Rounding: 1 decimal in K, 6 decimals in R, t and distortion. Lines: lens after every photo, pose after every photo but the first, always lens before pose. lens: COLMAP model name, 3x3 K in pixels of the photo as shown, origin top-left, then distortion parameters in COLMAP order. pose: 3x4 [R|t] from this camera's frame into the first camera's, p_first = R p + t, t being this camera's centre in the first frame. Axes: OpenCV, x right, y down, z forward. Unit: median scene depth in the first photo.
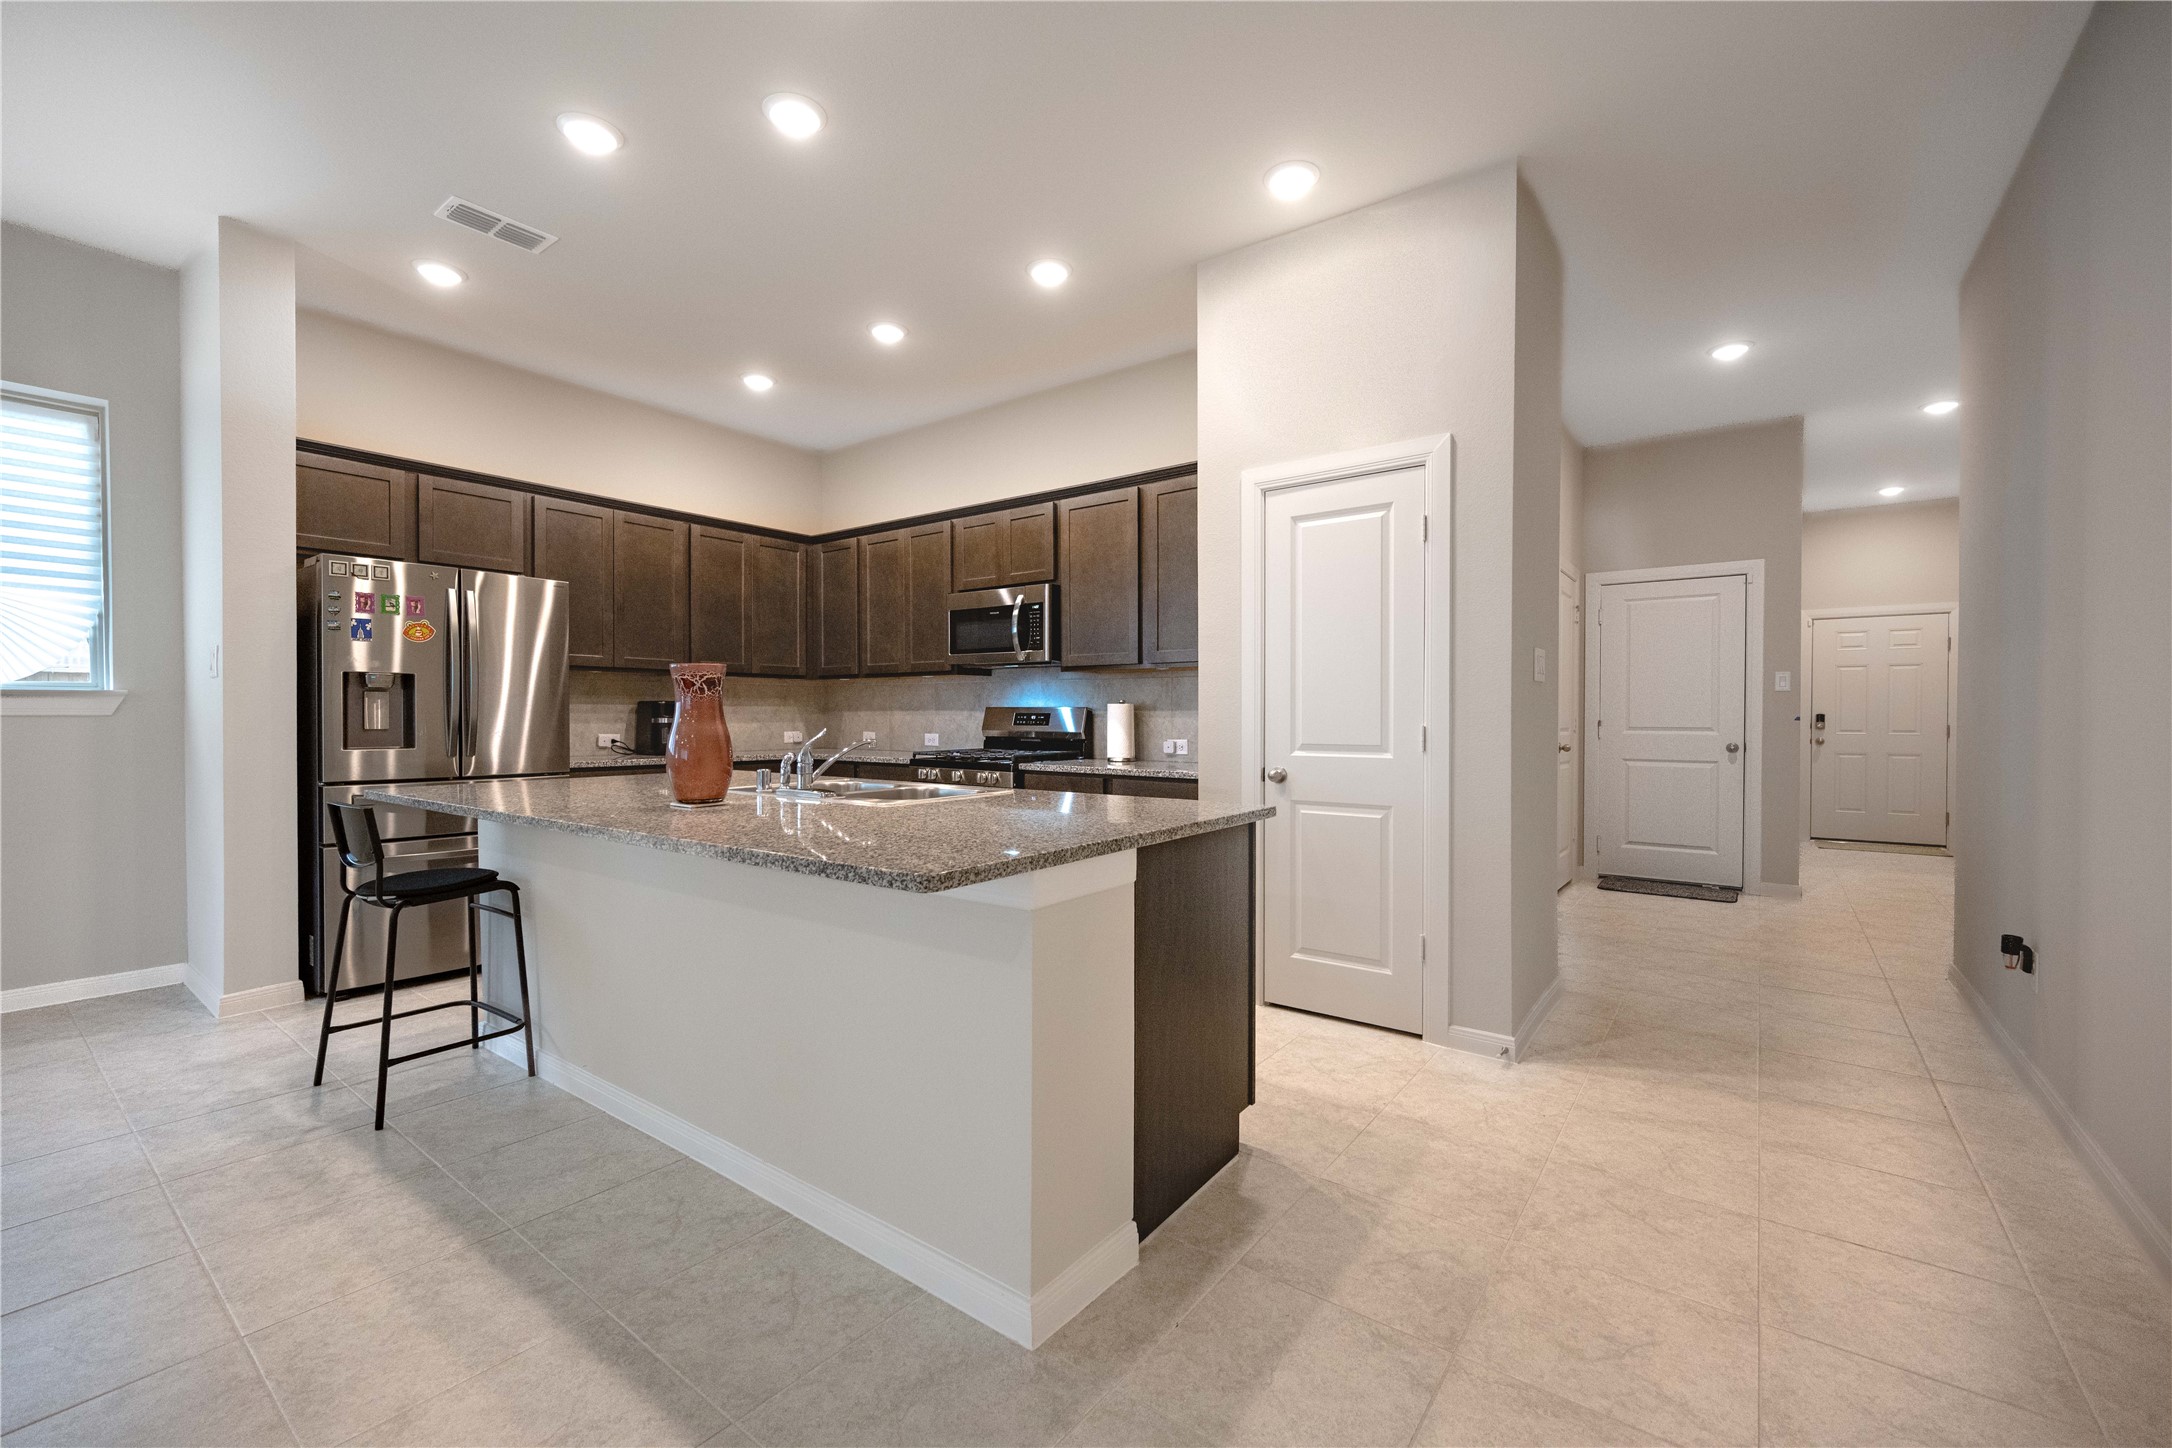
lens RADIAL K [[874.2, 0, 1060.8], [0, 874.2, 725.7], [0, 0, 1]] dist [-0.001130, 0.000322]
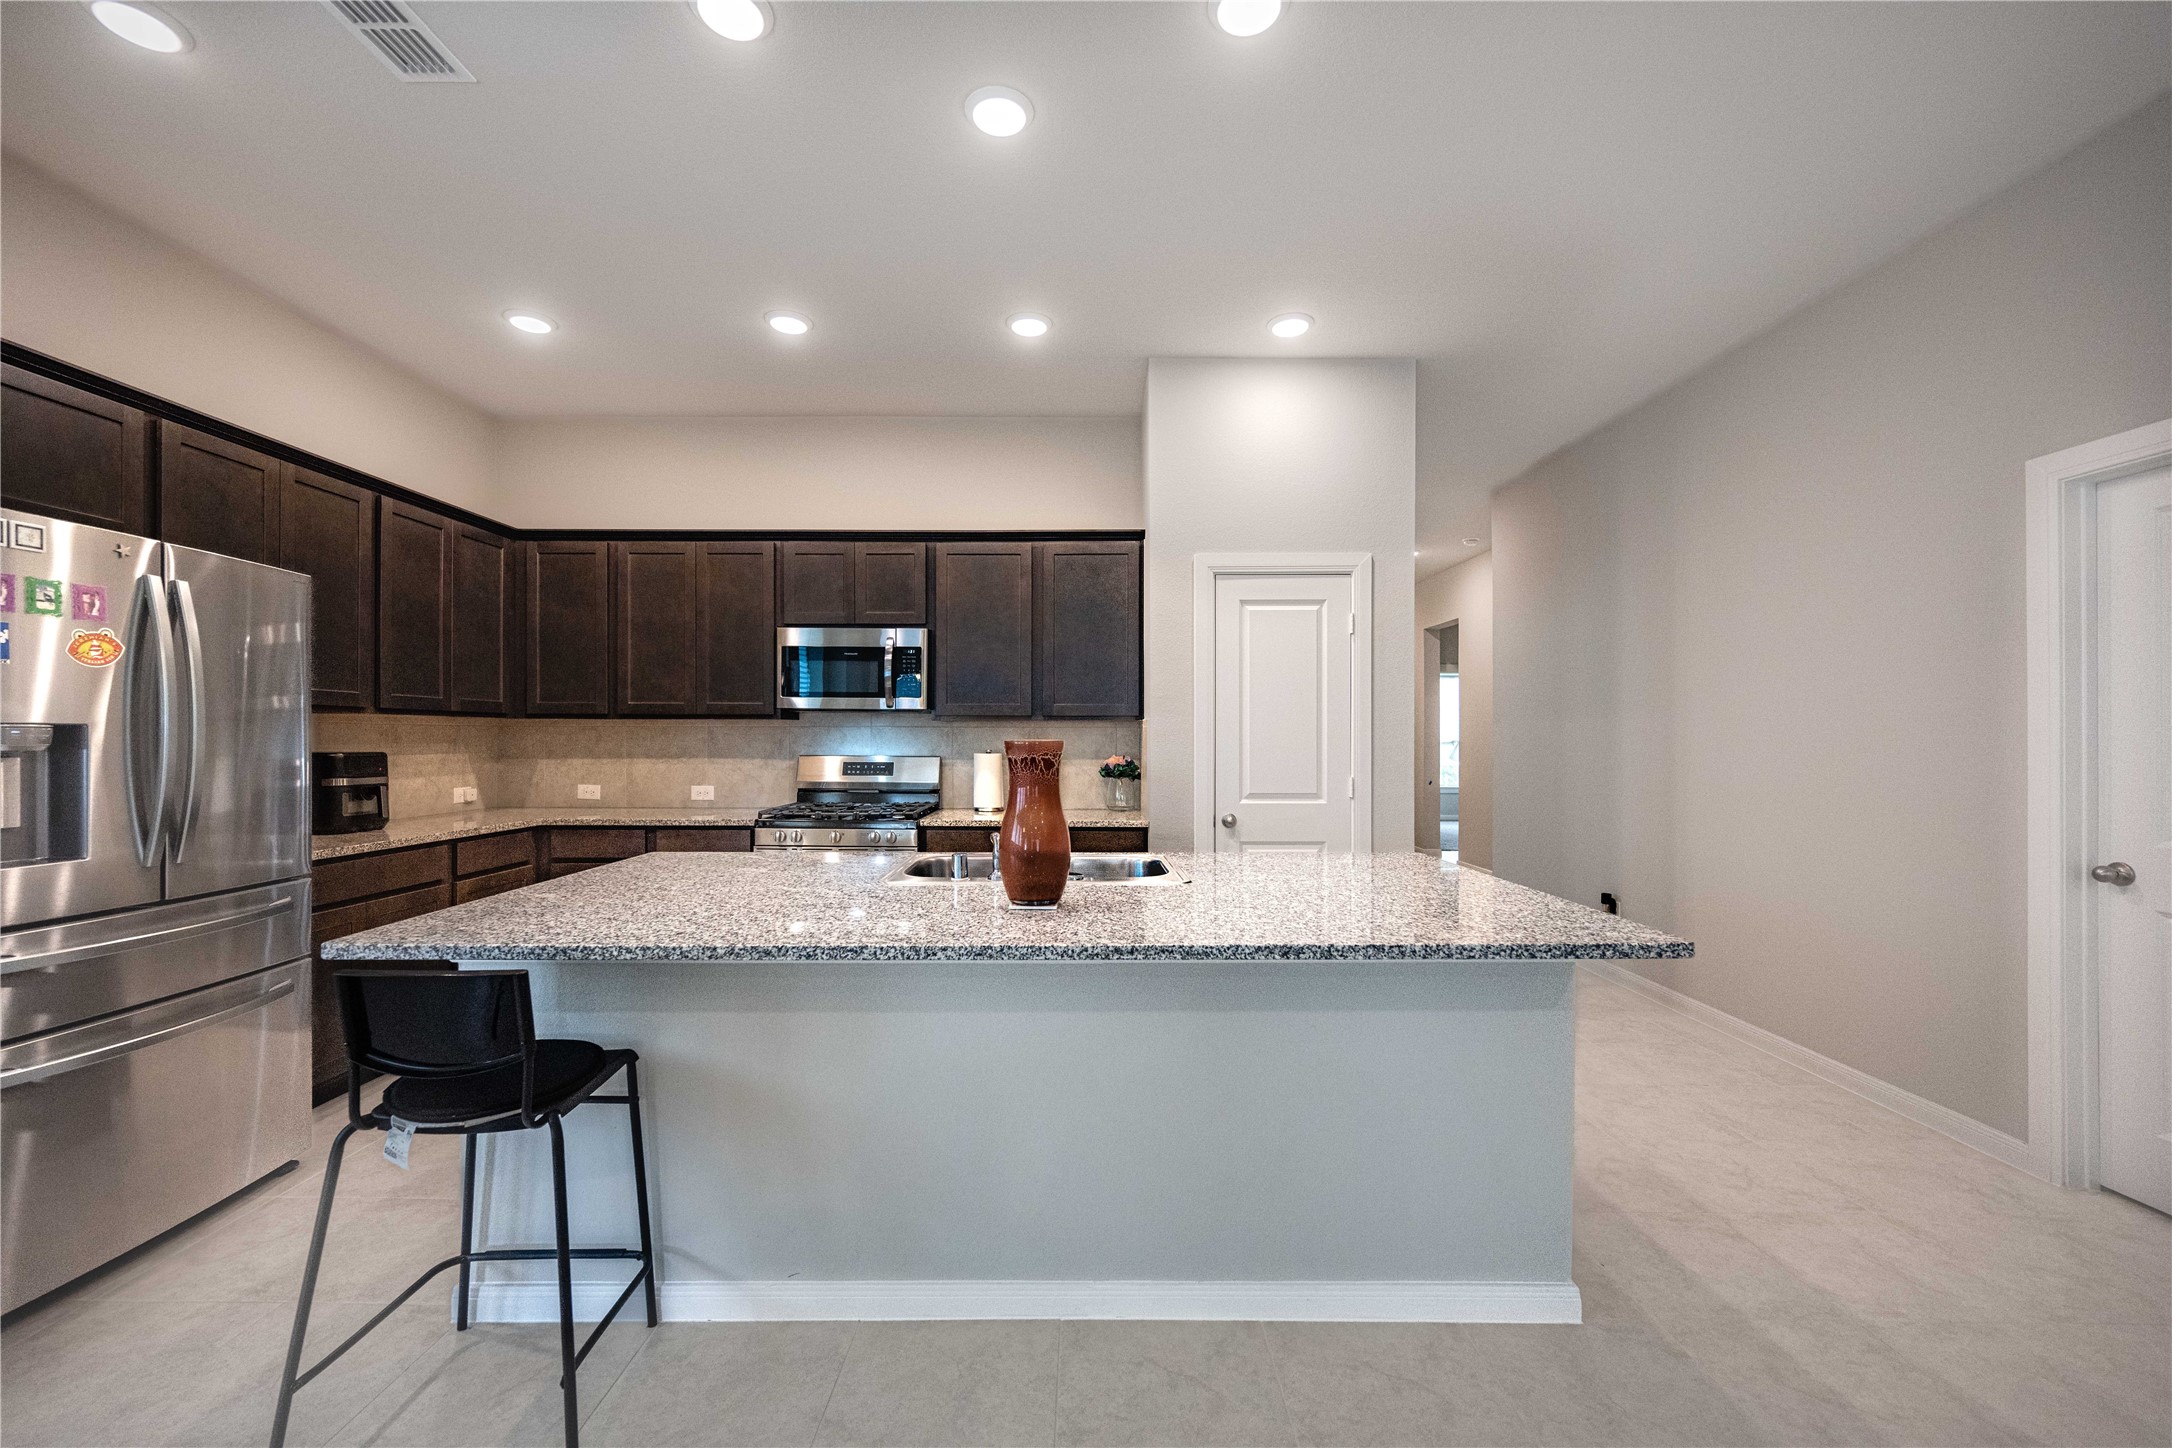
lens RADIAL K [[874.2, 0, 1042.0], [0, 874.2, 735.3], [0, 0, 1]] dist [-0.001130, 0.000322]
pose [[0.804804, 0.000149, 0.593541, -0.568848], [0.007907, 0.999909, -0.010973, -0.040846], [-0.593488, 0.013525, 0.804729, 0.190548]]
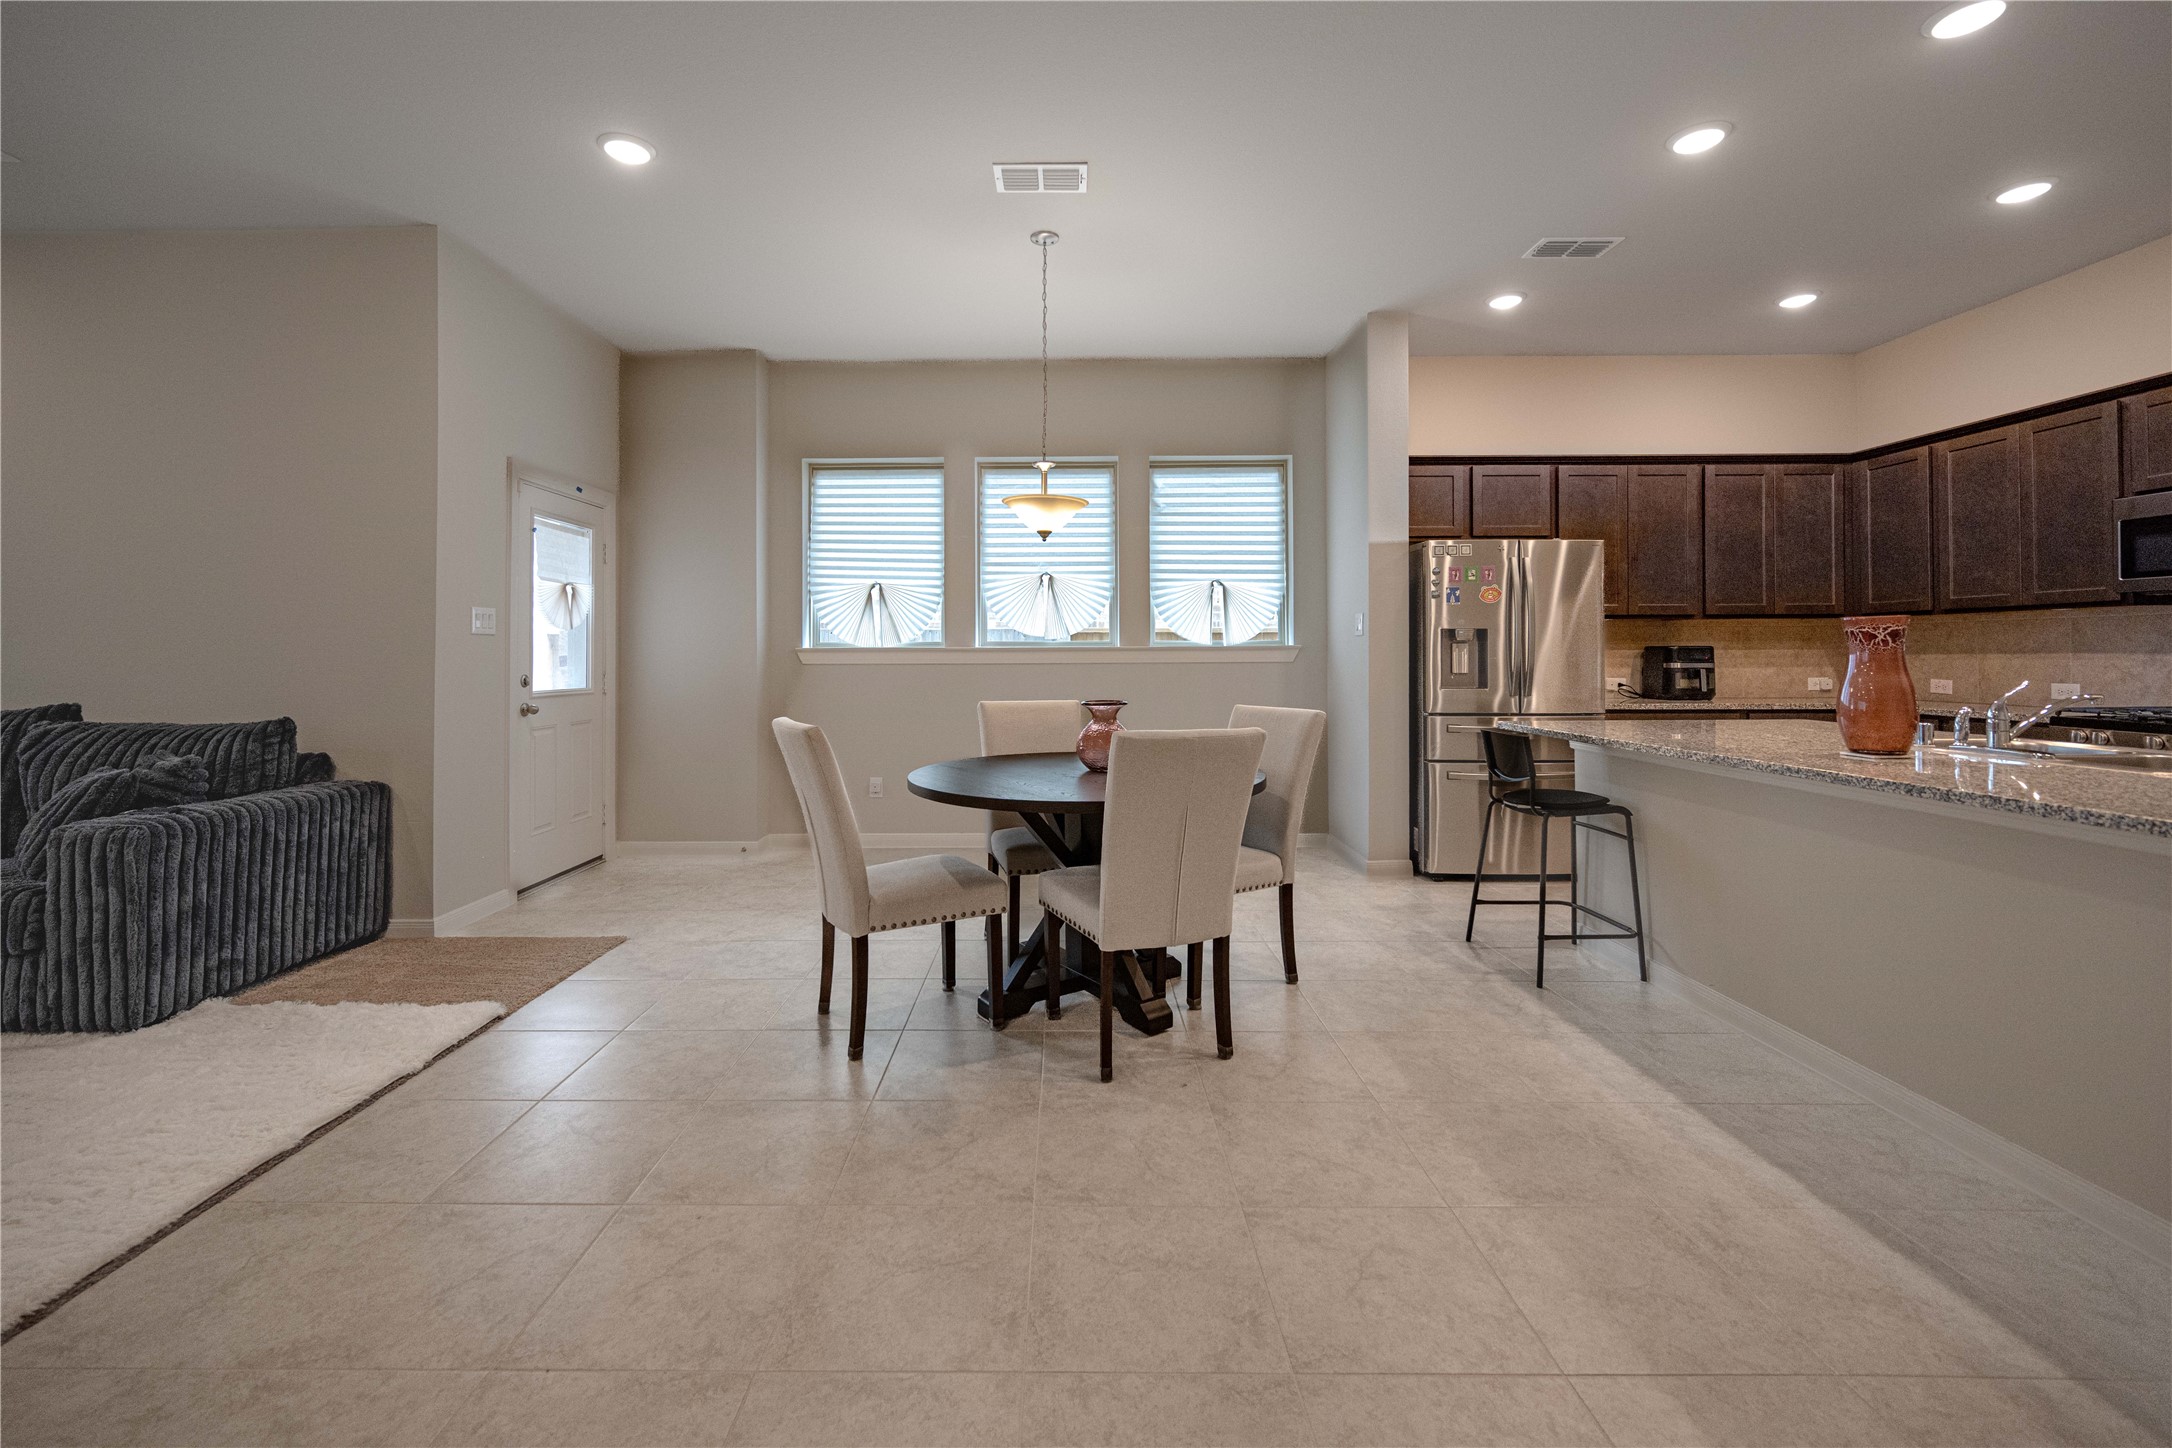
lens RADIAL K [[874.2, 0, 1086.4], [0, 874.2, 651.4], [0, 0, 1]] dist [-0.001130, 0.000322]
pose [[0.619588, -0.008277, -0.784884, -0.116638], [-0.003591, 0.999904, -0.013380, -0.008347], [0.784919, 0.011109, 0.619498, -0.210181]]
